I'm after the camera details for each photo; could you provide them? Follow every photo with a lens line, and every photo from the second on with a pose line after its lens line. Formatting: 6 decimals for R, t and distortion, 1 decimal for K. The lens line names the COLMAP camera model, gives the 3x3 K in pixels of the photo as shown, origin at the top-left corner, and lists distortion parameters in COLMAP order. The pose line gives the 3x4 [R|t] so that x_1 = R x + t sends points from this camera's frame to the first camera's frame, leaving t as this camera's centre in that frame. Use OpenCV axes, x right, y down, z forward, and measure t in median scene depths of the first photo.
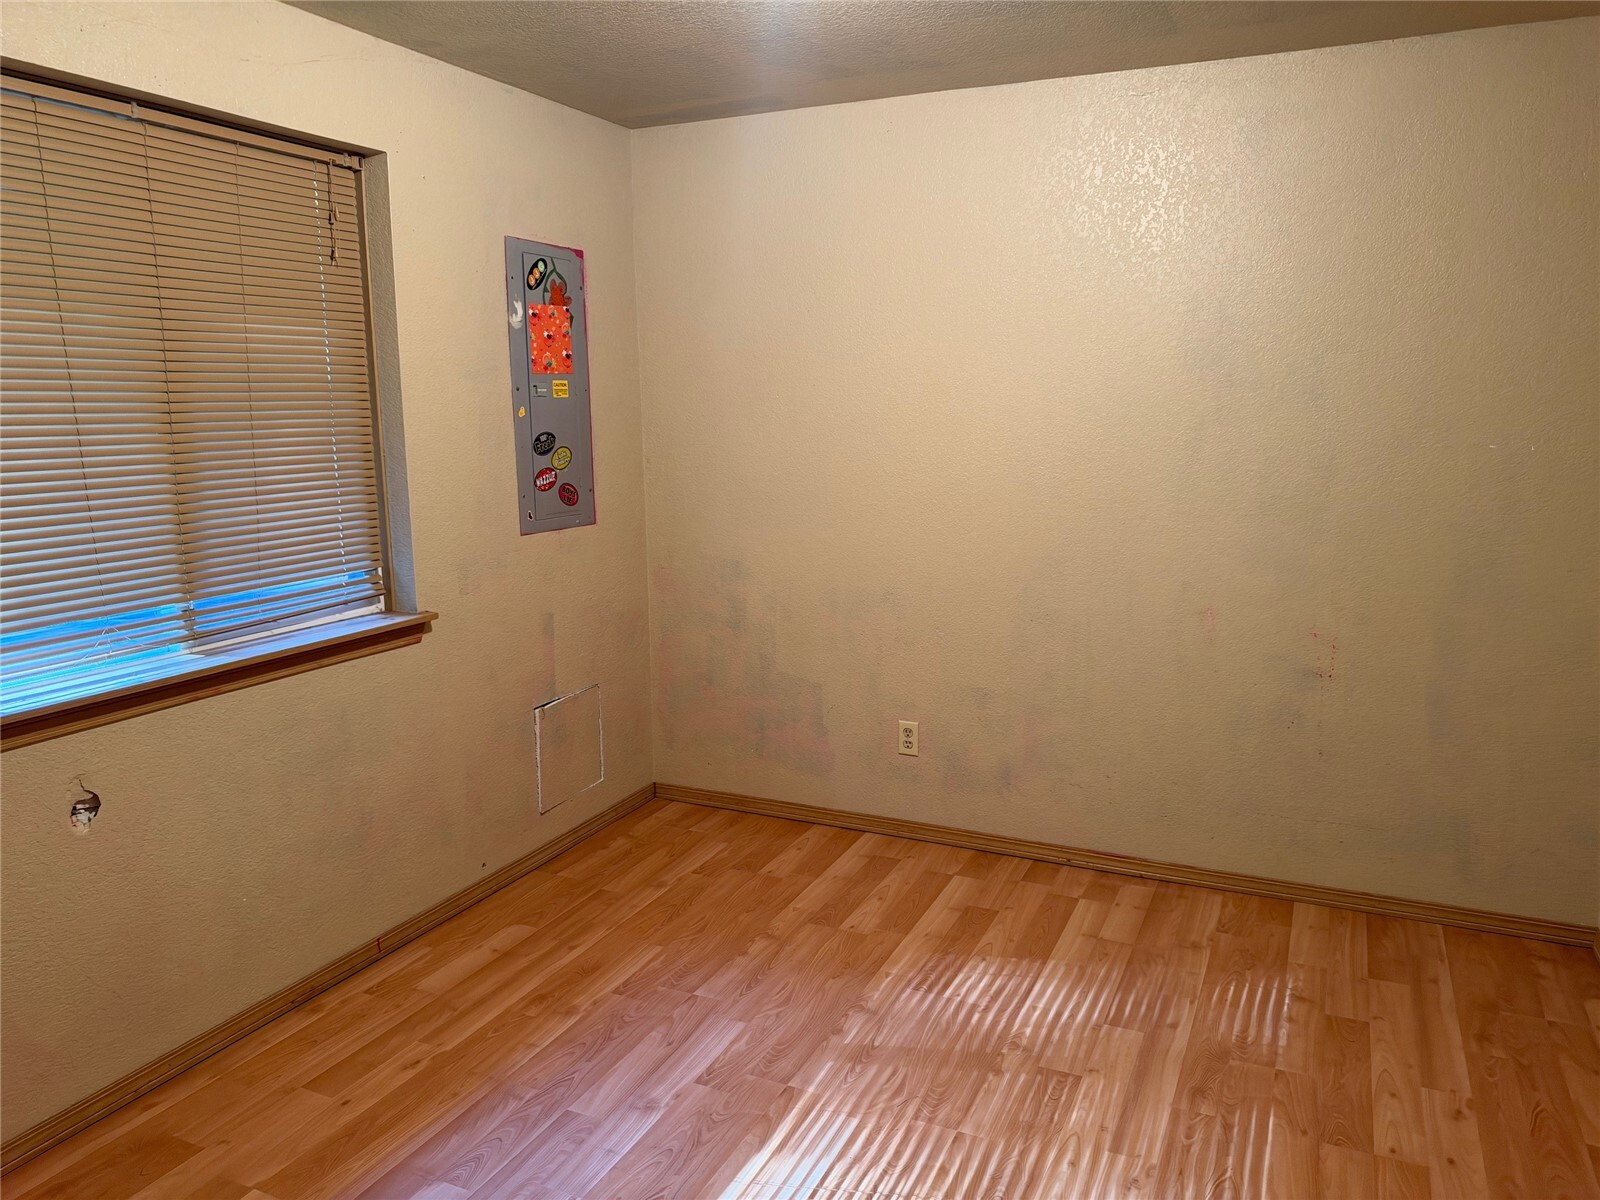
lens RADIAL K [[1149.1, 0, 796.8], [0, 1149.1, 602.7], [0, 0, 1]] dist [-0.010582, -0.000274]
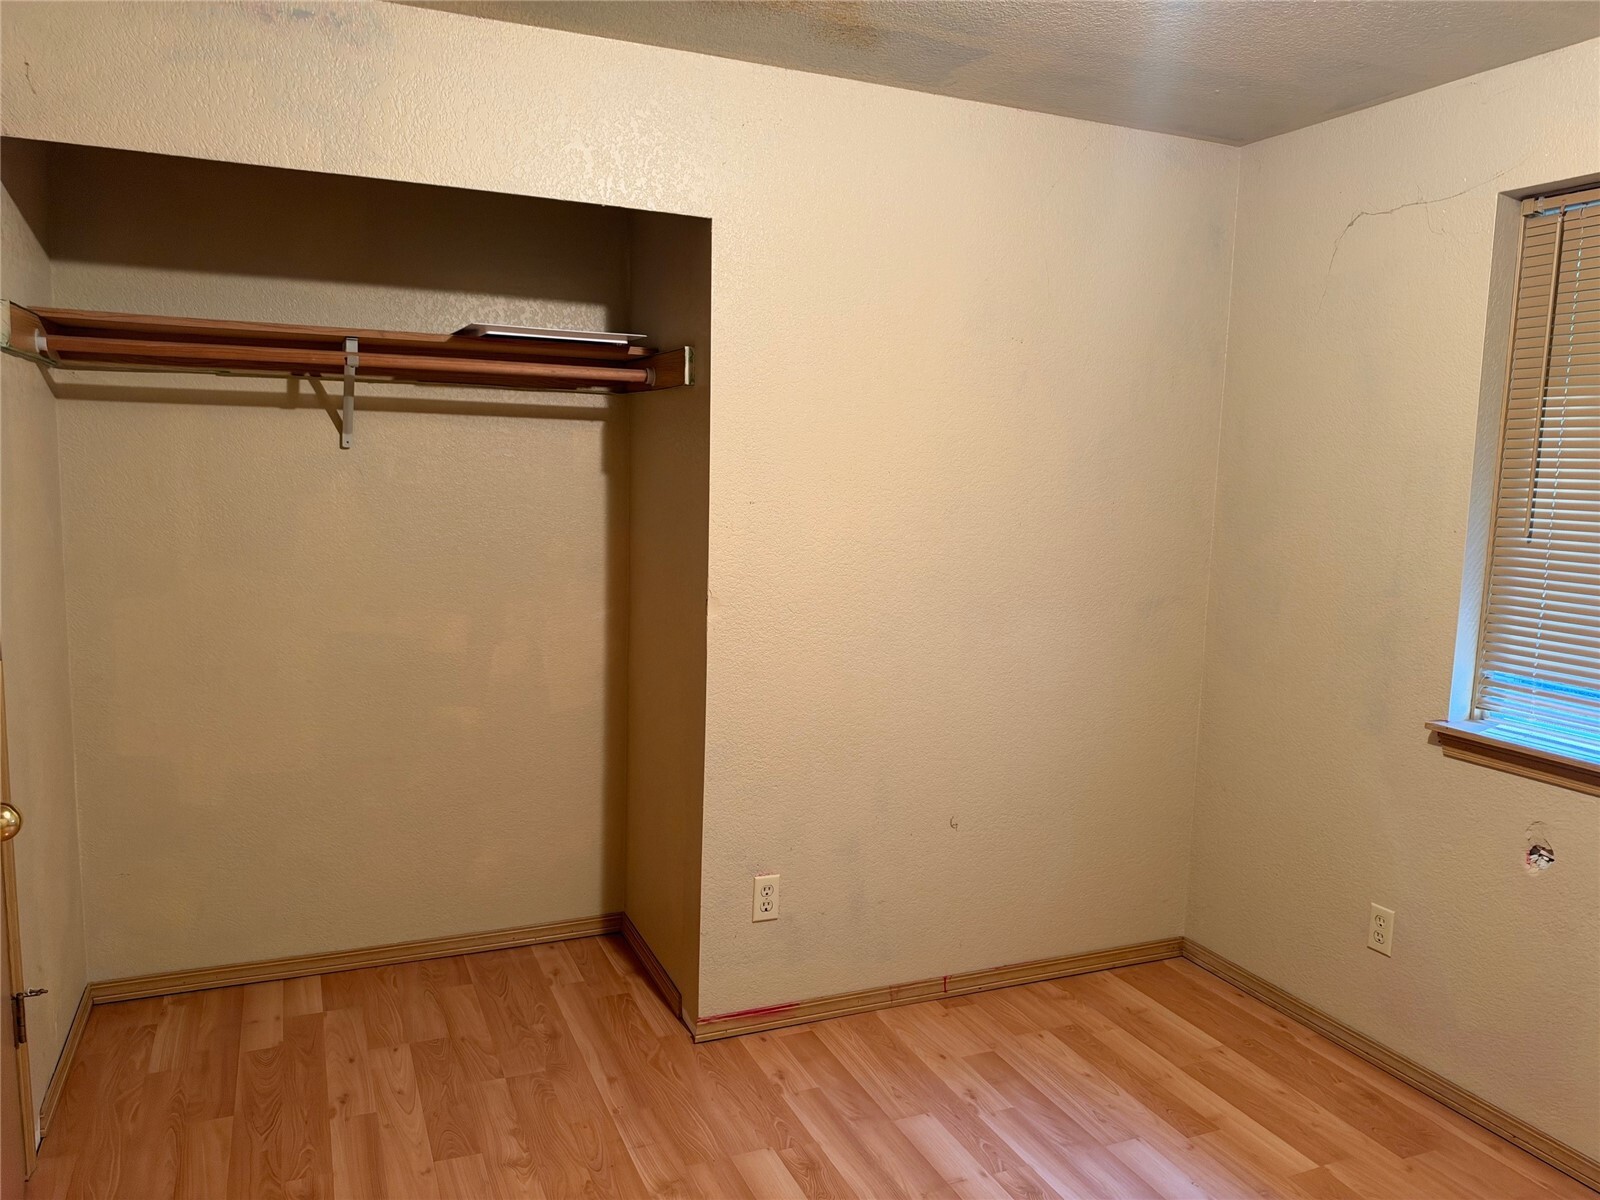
lens RADIAL K [[1149.1, 0, 797.0], [0, 1149.1, 600.2], [0, 0, 1]] dist [-0.010582, -0.000274]
pose [[-0.655684, 0.074217, -0.751379, 0.998643], [-0.155377, 0.960594, 0.230471, -0.302660], [0.738875, 0.267863, -0.618314, 1.725833]]
